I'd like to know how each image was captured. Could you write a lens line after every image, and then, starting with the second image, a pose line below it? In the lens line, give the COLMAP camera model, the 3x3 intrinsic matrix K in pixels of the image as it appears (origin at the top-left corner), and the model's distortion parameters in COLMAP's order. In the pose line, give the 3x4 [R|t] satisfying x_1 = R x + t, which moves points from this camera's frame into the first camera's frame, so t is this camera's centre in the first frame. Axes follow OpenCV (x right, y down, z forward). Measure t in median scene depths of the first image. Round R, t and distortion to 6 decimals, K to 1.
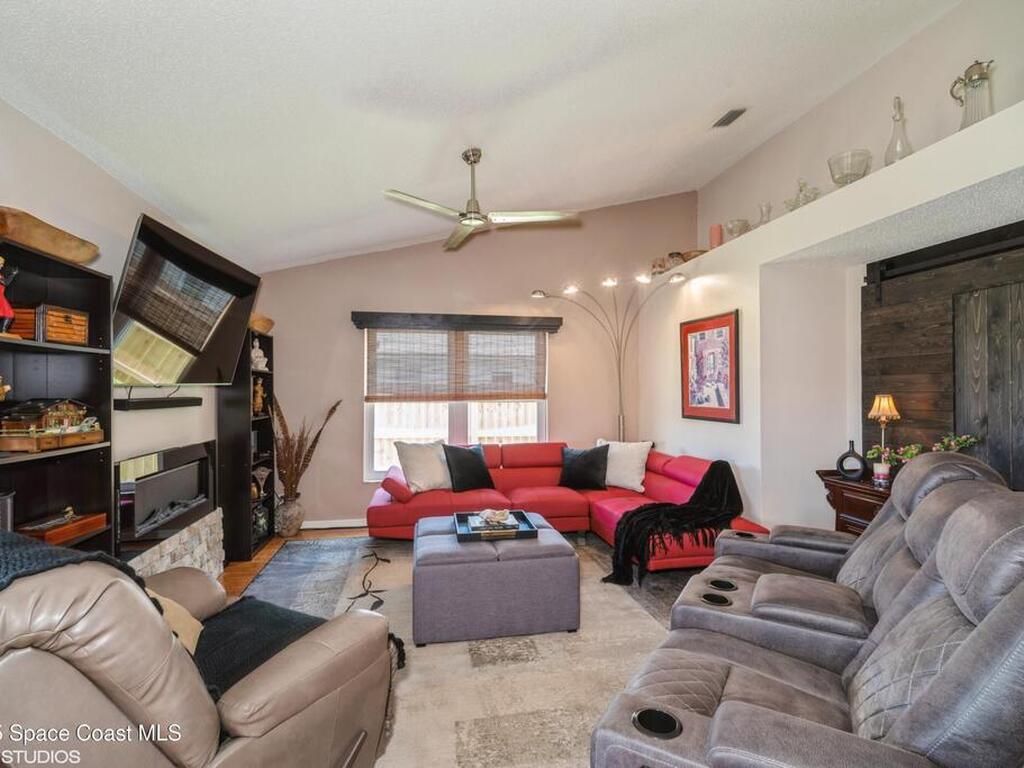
lens RADIAL K [[504.4, 0, 512.5], [0, 504.4, 387.5], [0, 0, 1]] dist [-0.001283, -0.001980]
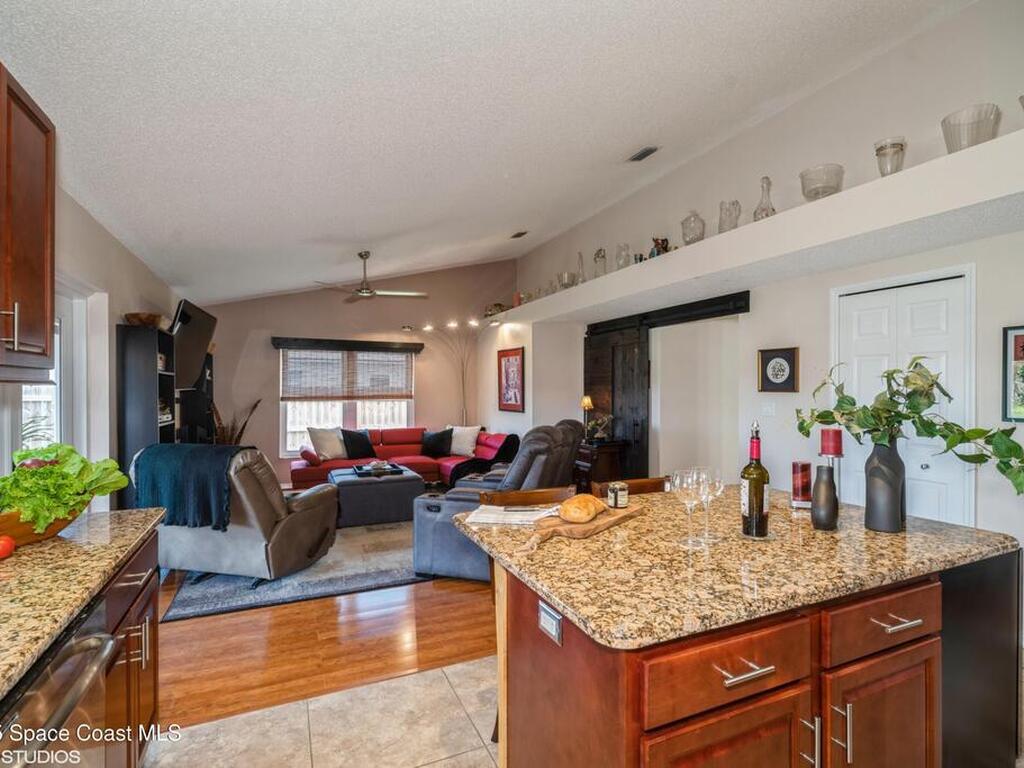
lens RADIAL K [[504.4, 0, 516.3], [0, 504.4, 396.0], [0, 0, 1]] dist [-0.001283, -0.001980]
pose [[0.969792, -0.000506, 0.243932, 0.001276], [-0.003214, 0.999885, 0.014852, -0.008964], [-0.243912, -0.015188, 0.969679, -0.563635]]
